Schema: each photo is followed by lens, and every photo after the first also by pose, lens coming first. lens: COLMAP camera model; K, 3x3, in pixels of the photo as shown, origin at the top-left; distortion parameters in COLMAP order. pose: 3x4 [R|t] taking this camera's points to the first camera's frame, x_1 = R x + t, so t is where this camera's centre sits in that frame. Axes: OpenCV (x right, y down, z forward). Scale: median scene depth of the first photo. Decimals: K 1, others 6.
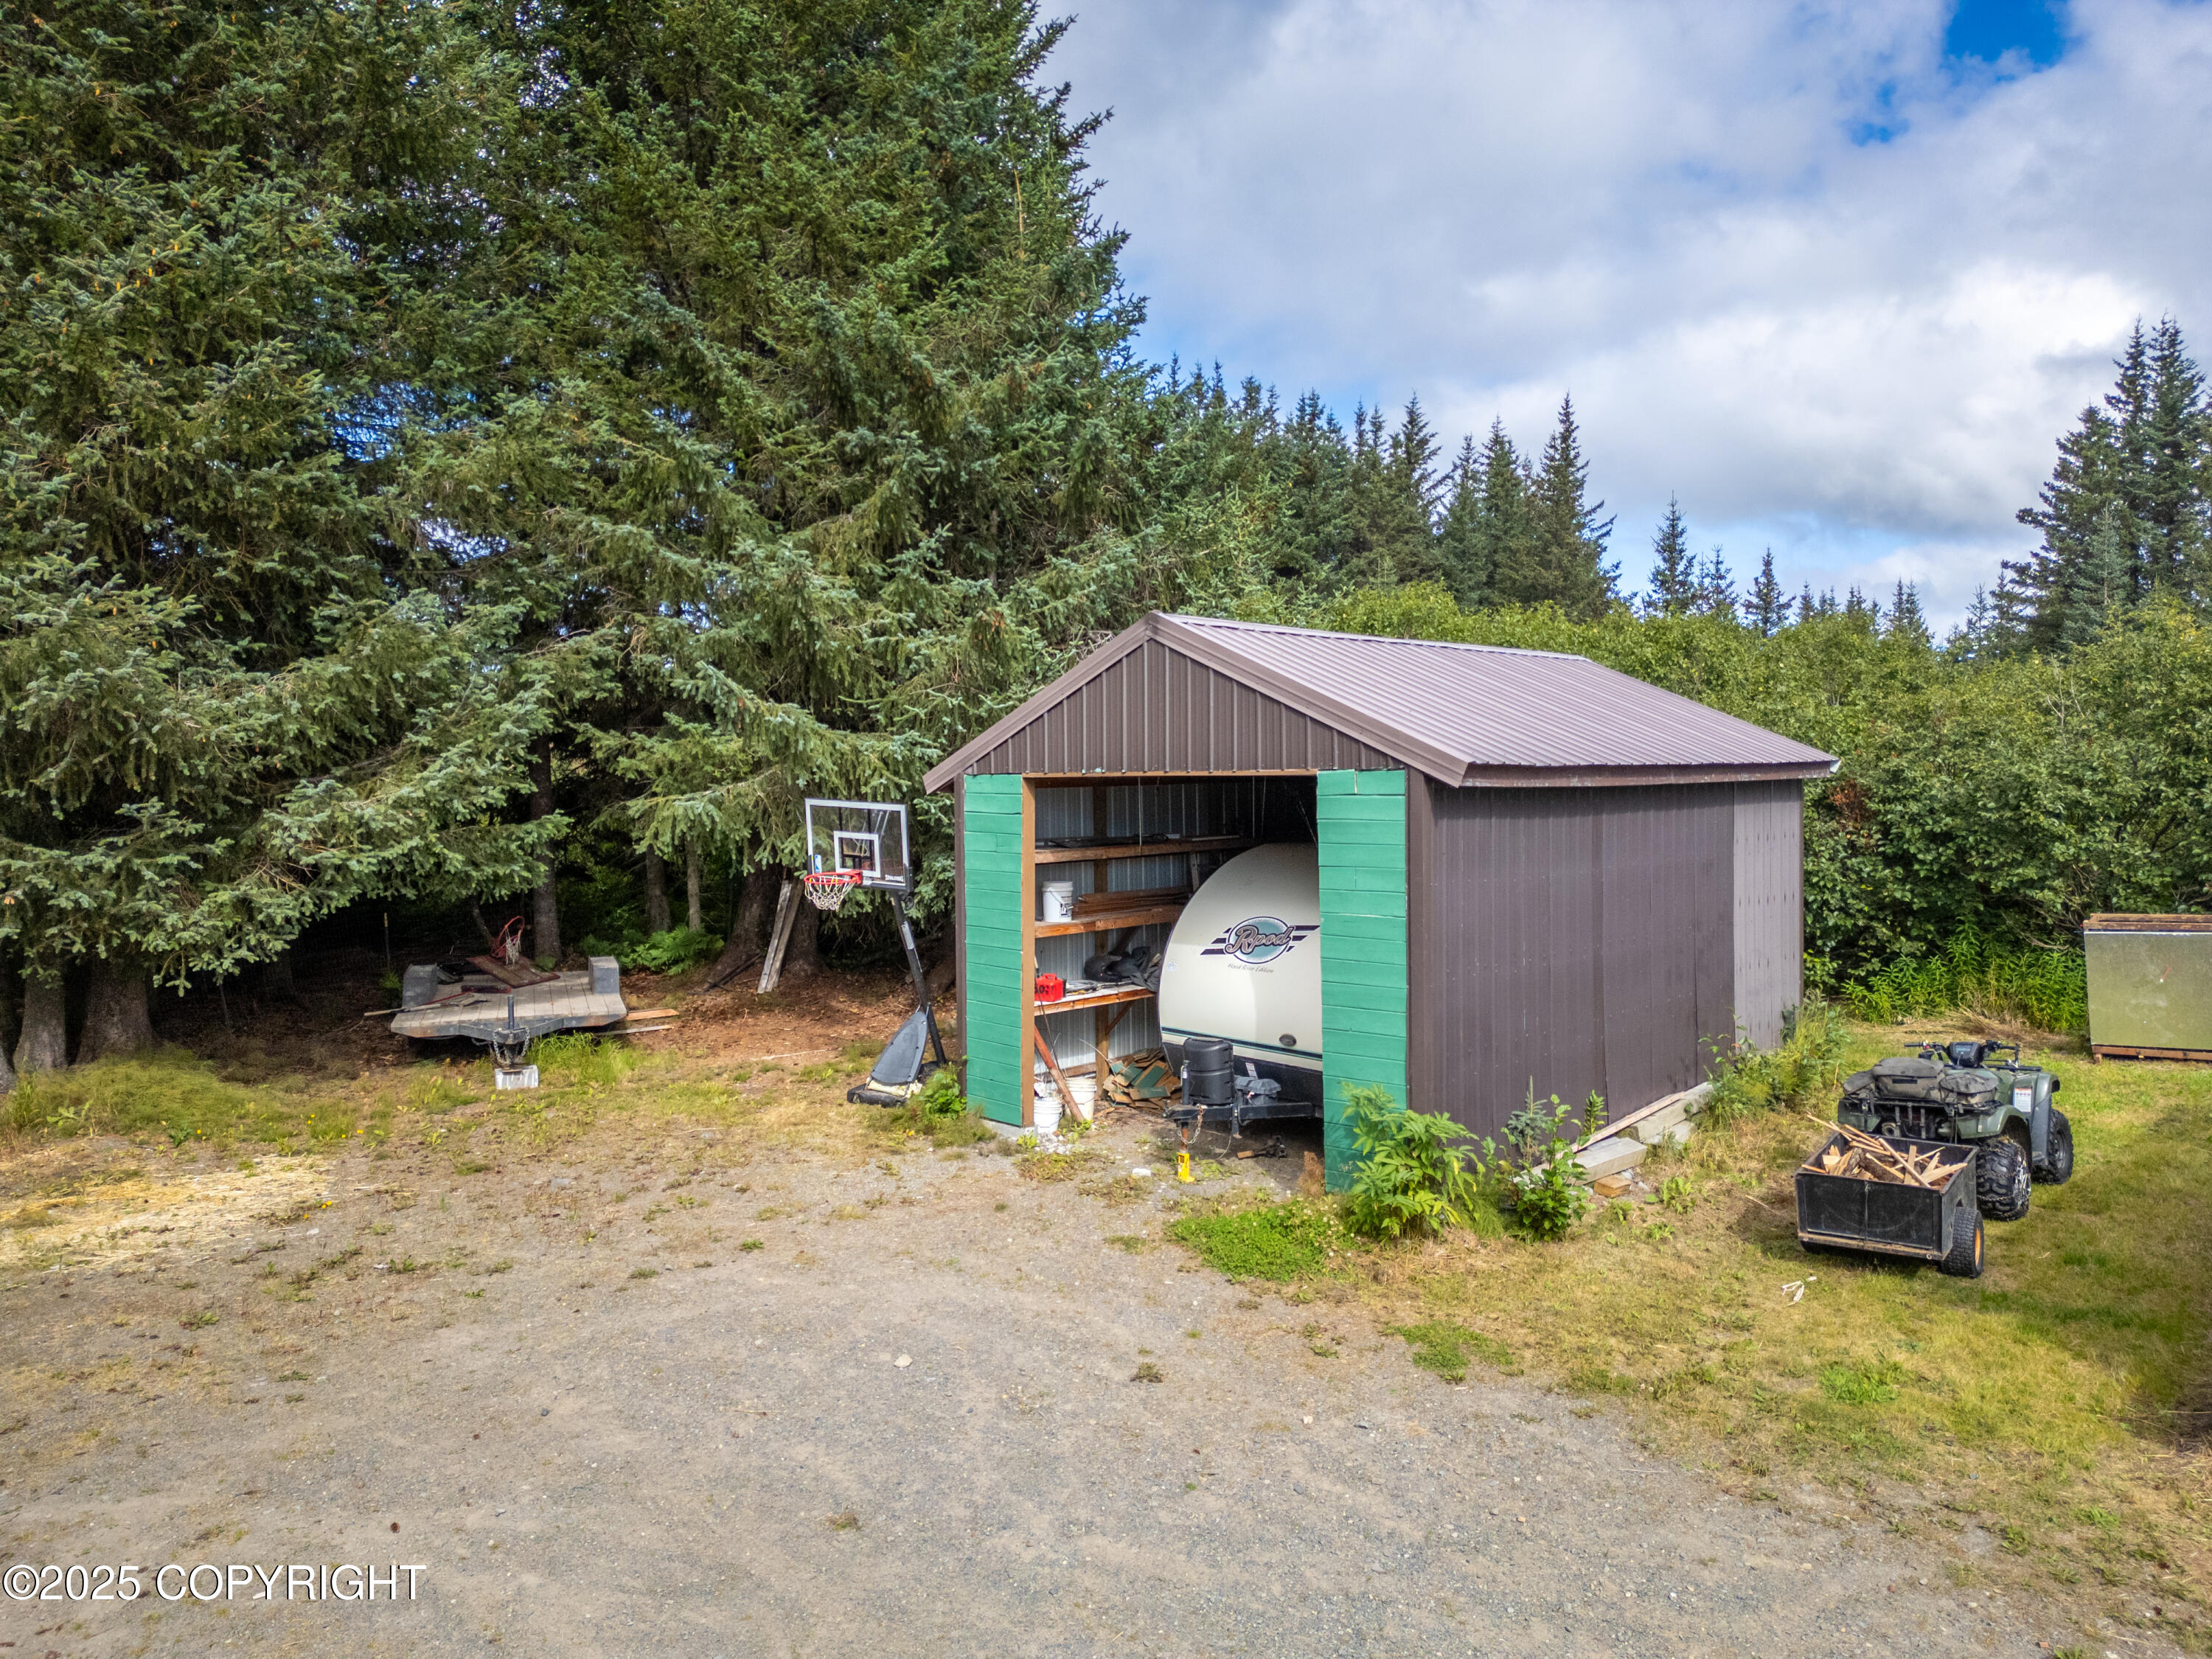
lens RADIAL K [[1549.0, 0, 1106.0], [0, 1549.0, 829.5], [0, 0, 1]] dist [0.088887, -0.088555]
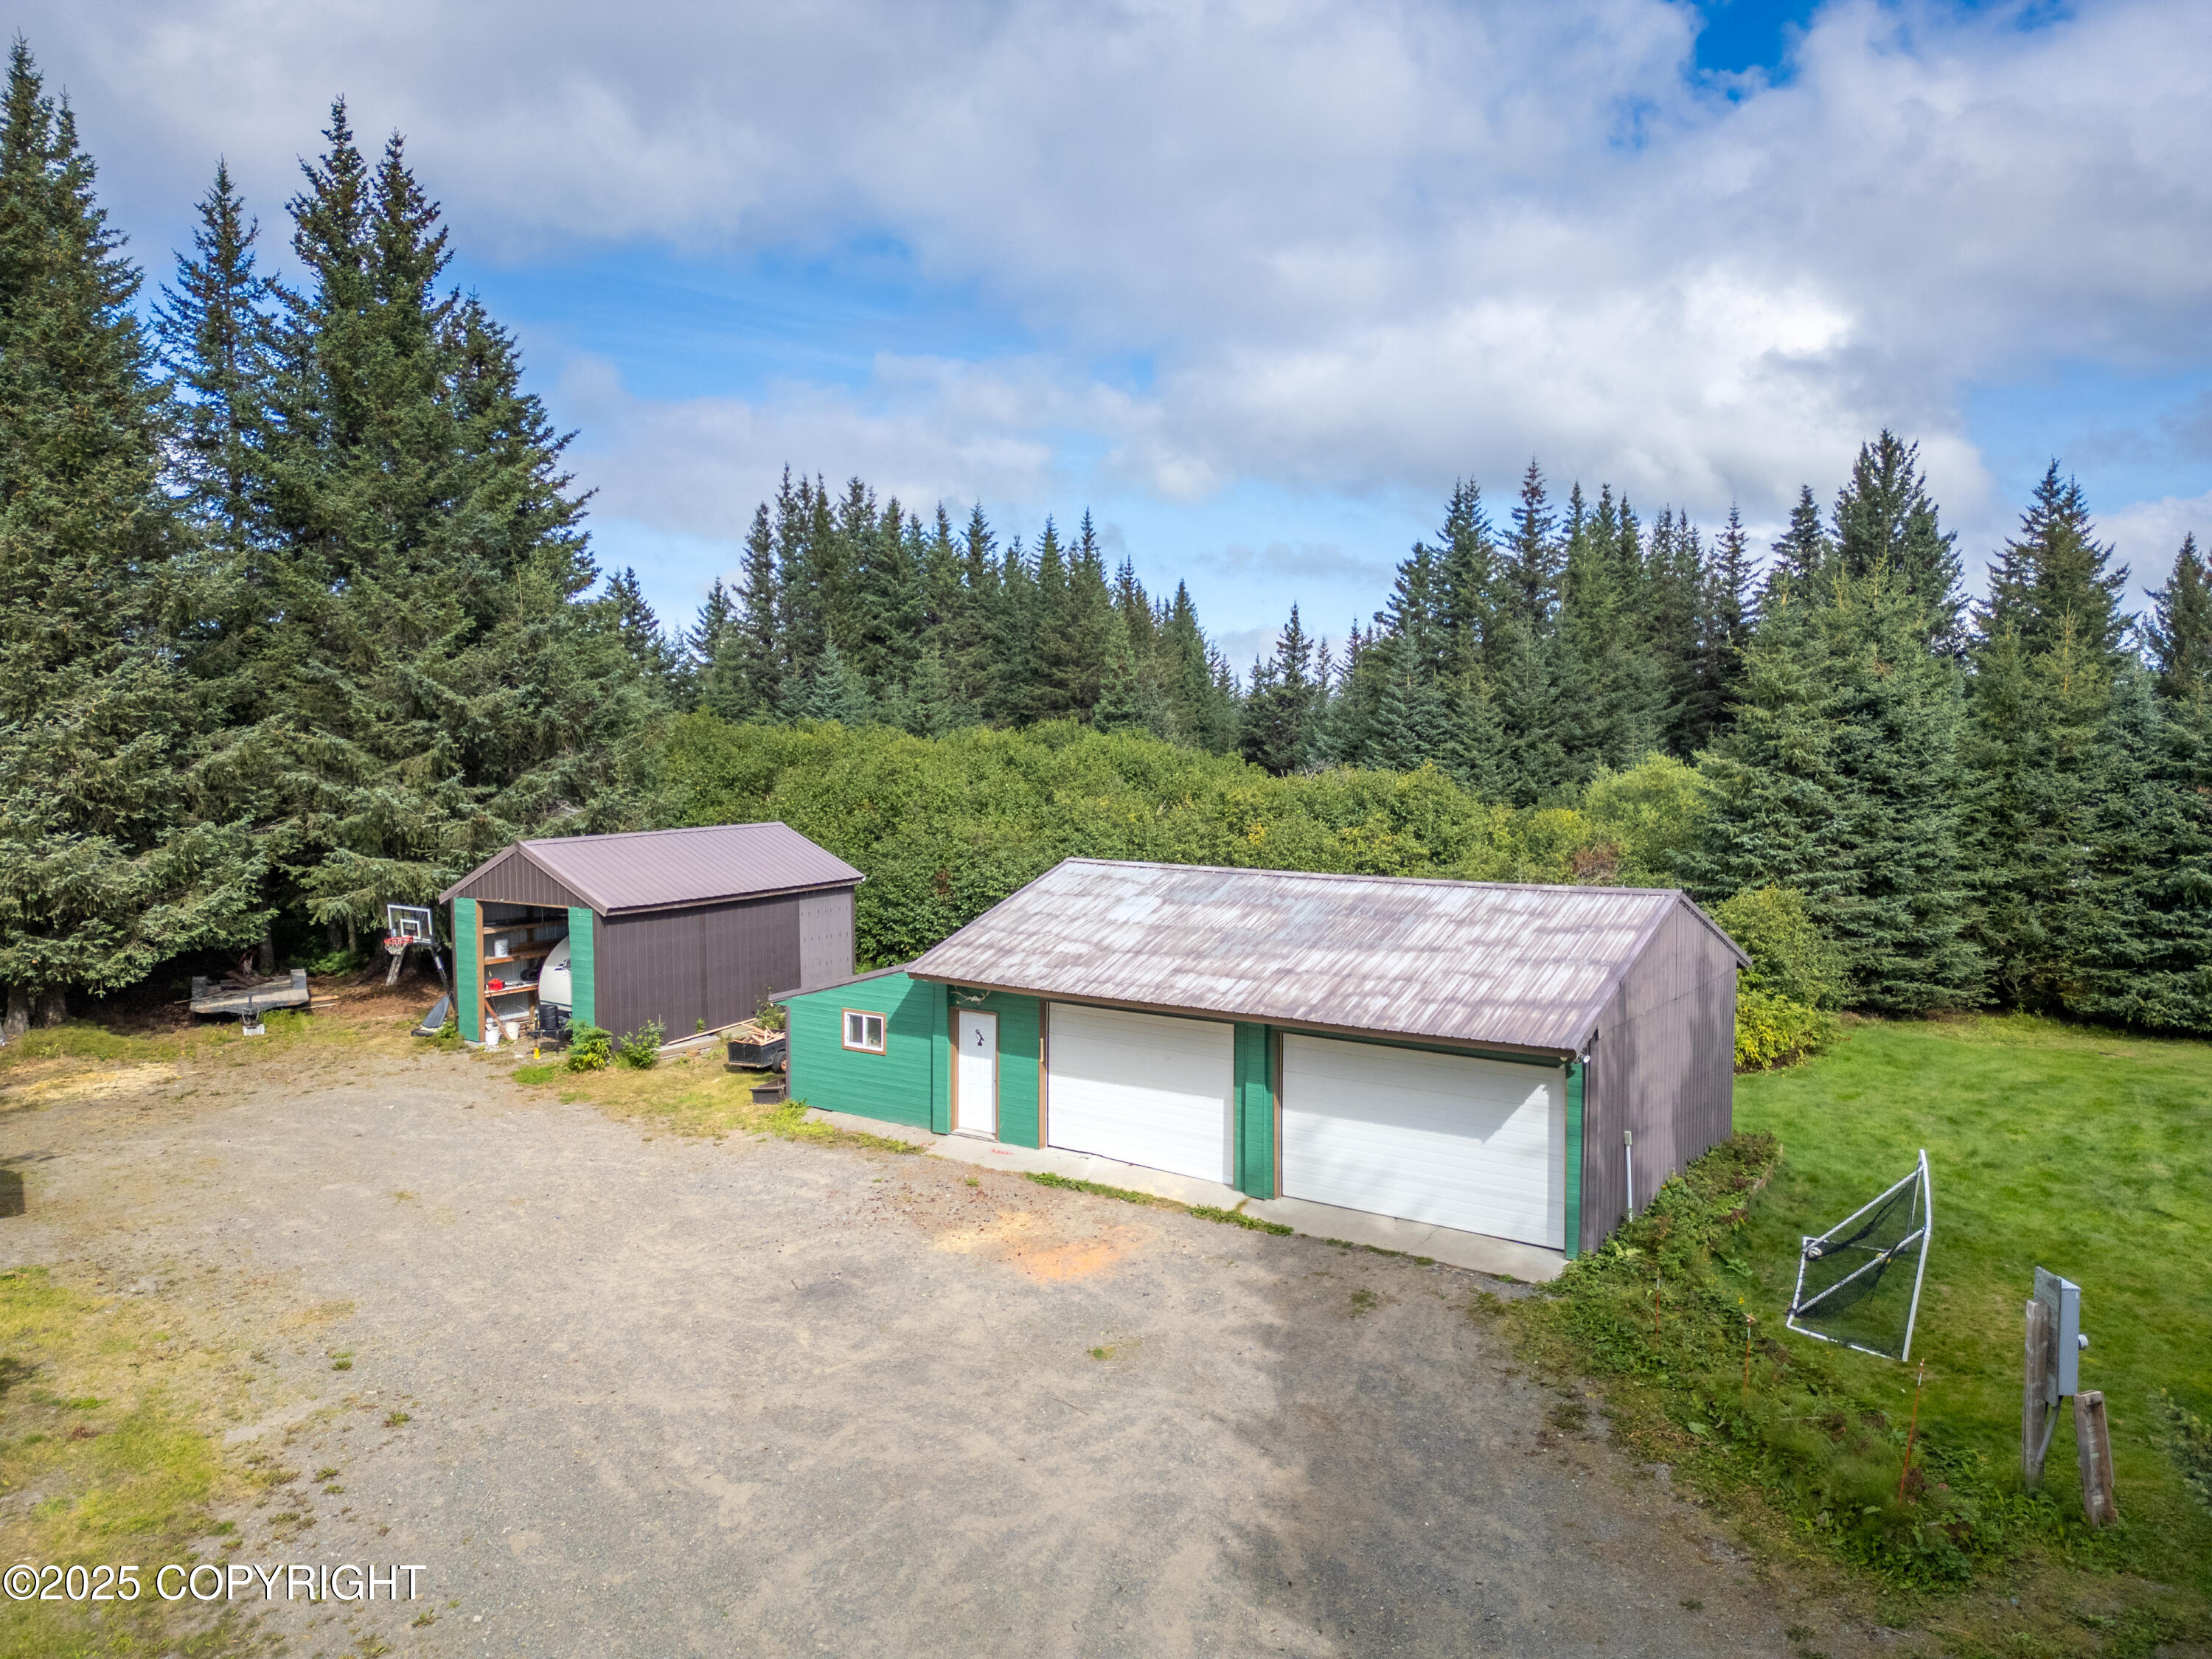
lens RADIAL K [[1549.0, 0, 1106.0], [0, 1549.0, 829.5], [0, 0, 1]] dist [0.088887, -0.088555]
pose [[0.988931, -0.009625, 0.148062, 0.490510], [0.005497, 0.999586, 0.028259, -0.181995], [-0.148272, -0.027133, 0.988574, -1.384176]]
